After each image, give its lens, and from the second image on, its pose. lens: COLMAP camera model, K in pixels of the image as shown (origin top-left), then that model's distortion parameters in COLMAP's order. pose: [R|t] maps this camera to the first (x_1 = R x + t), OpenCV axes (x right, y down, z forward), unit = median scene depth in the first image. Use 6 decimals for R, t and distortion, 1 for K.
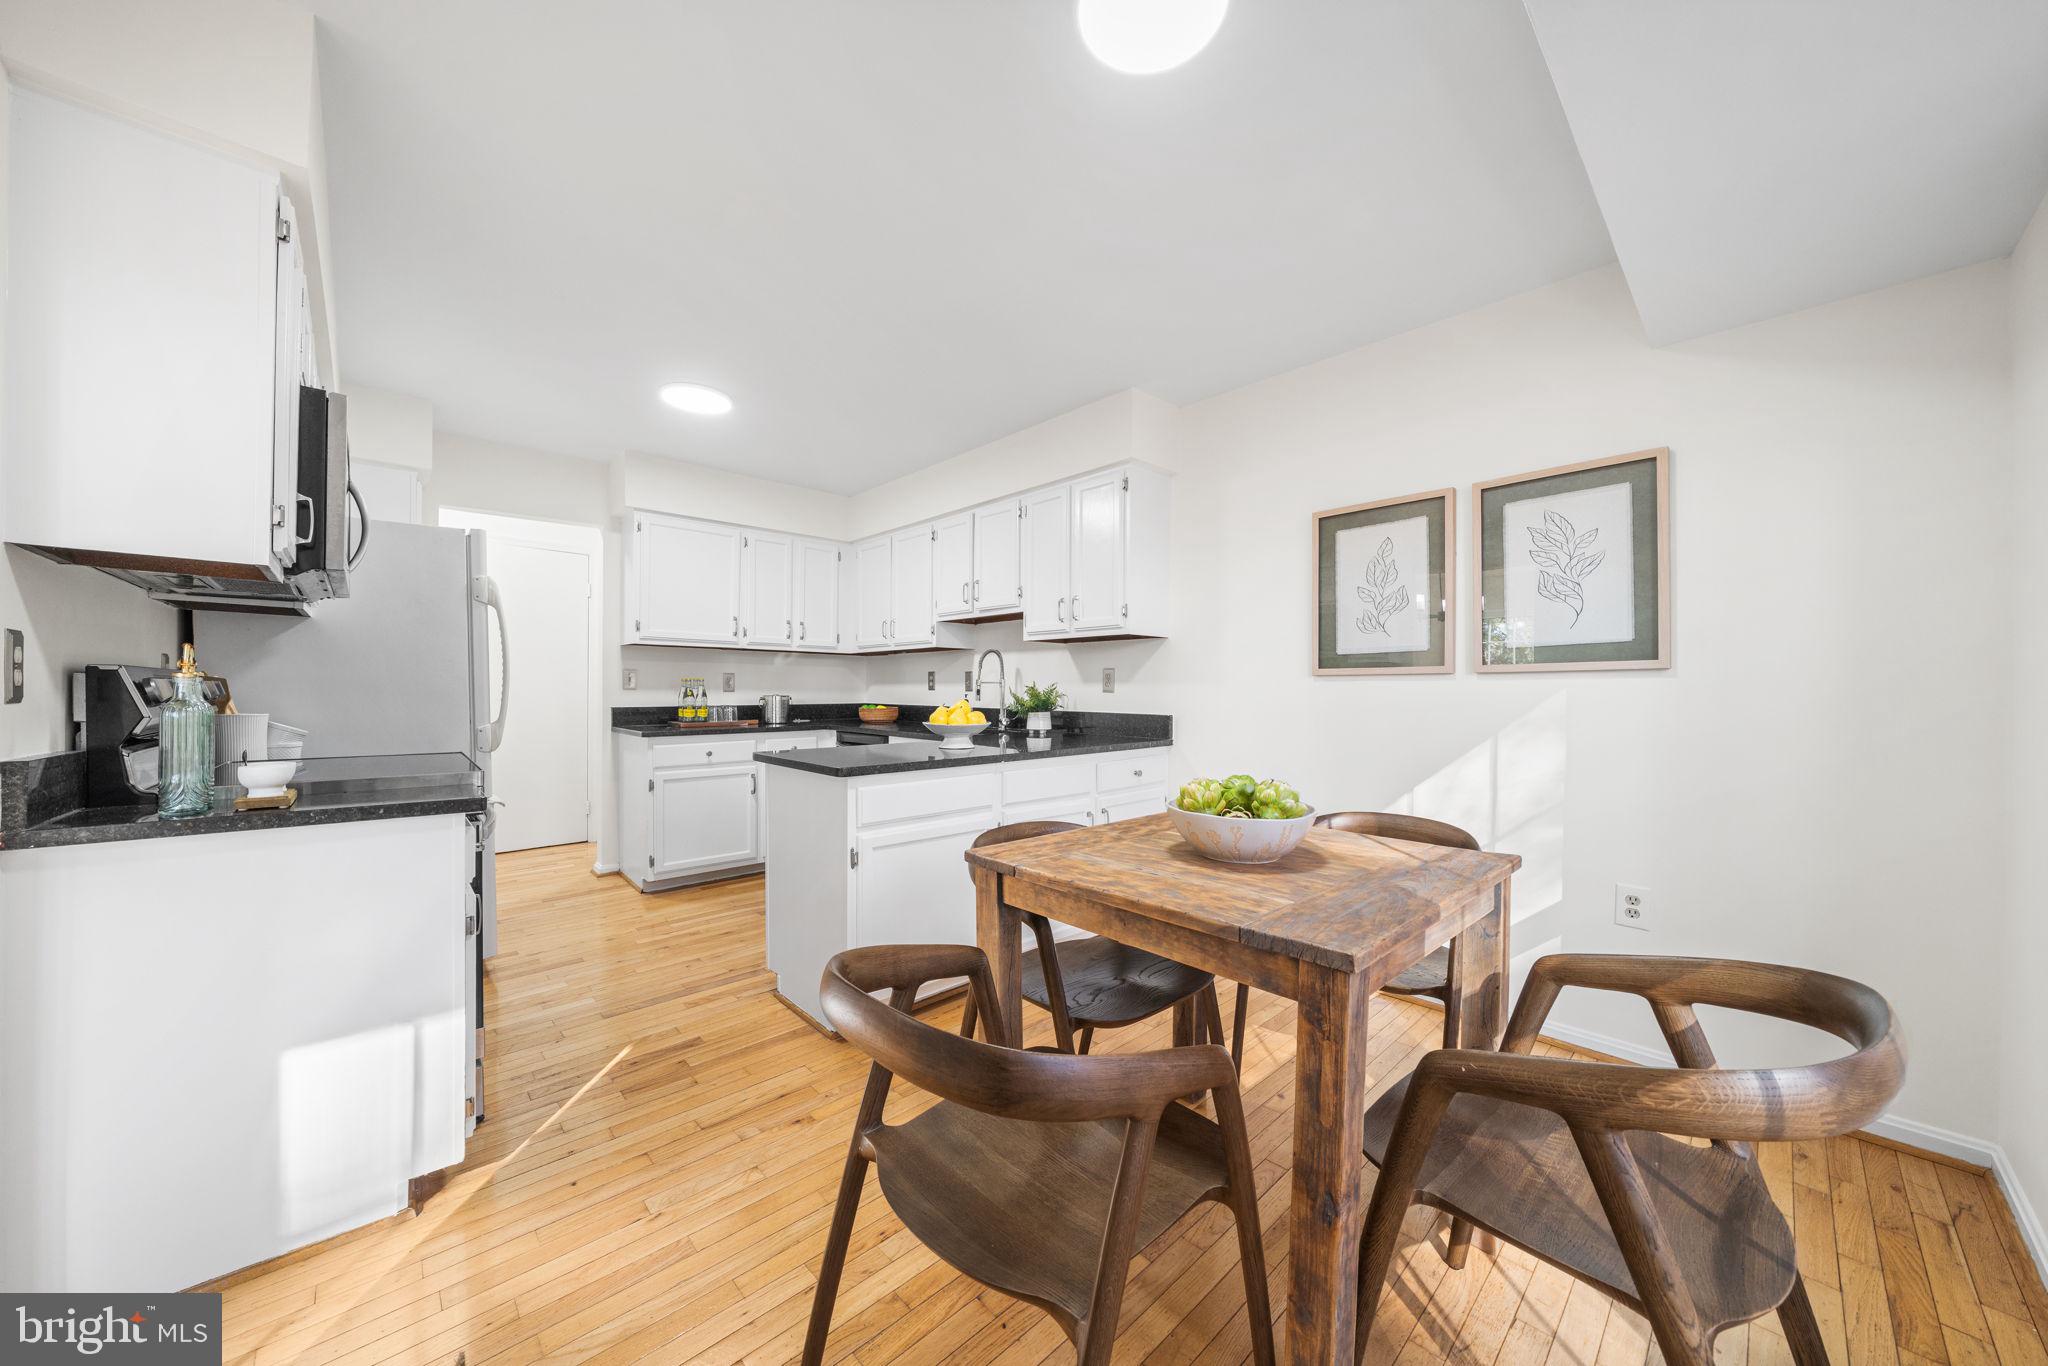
lens RADIAL K [[703.7, 0, 1017.7], [0, 703.7, 686.4], [0, 0, 1]] dist [0.001638, 0.000051]
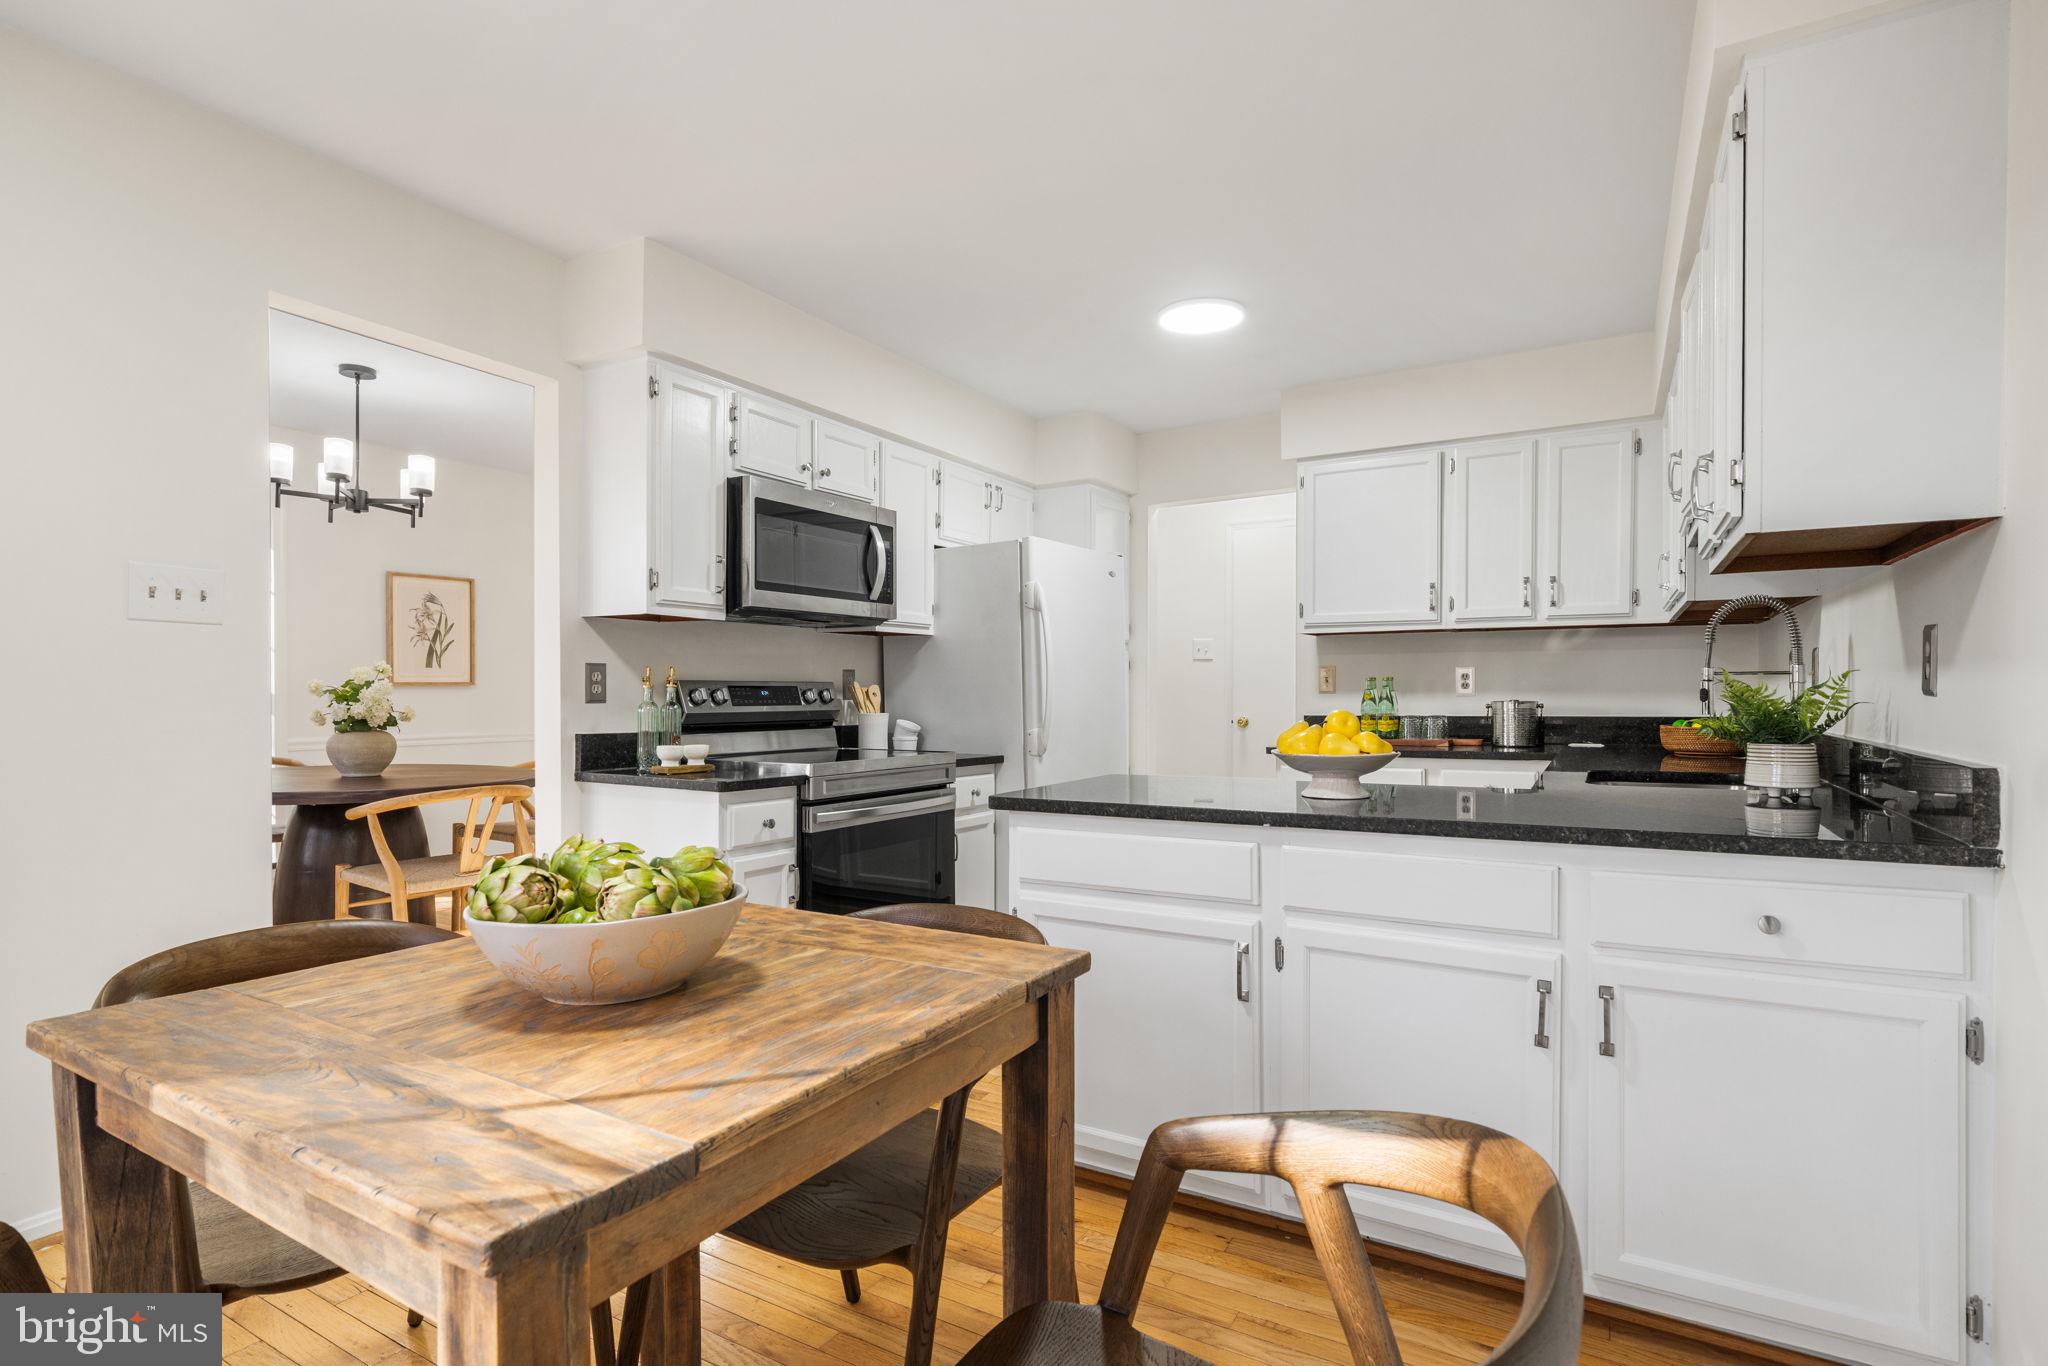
lens RADIAL K [[993.2, 0, 1021.6], [0, 993.2, 701.3], [0, 0, 1]] dist [0.000062, 0.000489]
pose [[0.284985, 0.002790, -0.958528, 0.454338], [0.011296, 0.999917, 0.006269, 0.003250], [0.958465, -0.012614, 0.284930, 0.421096]]
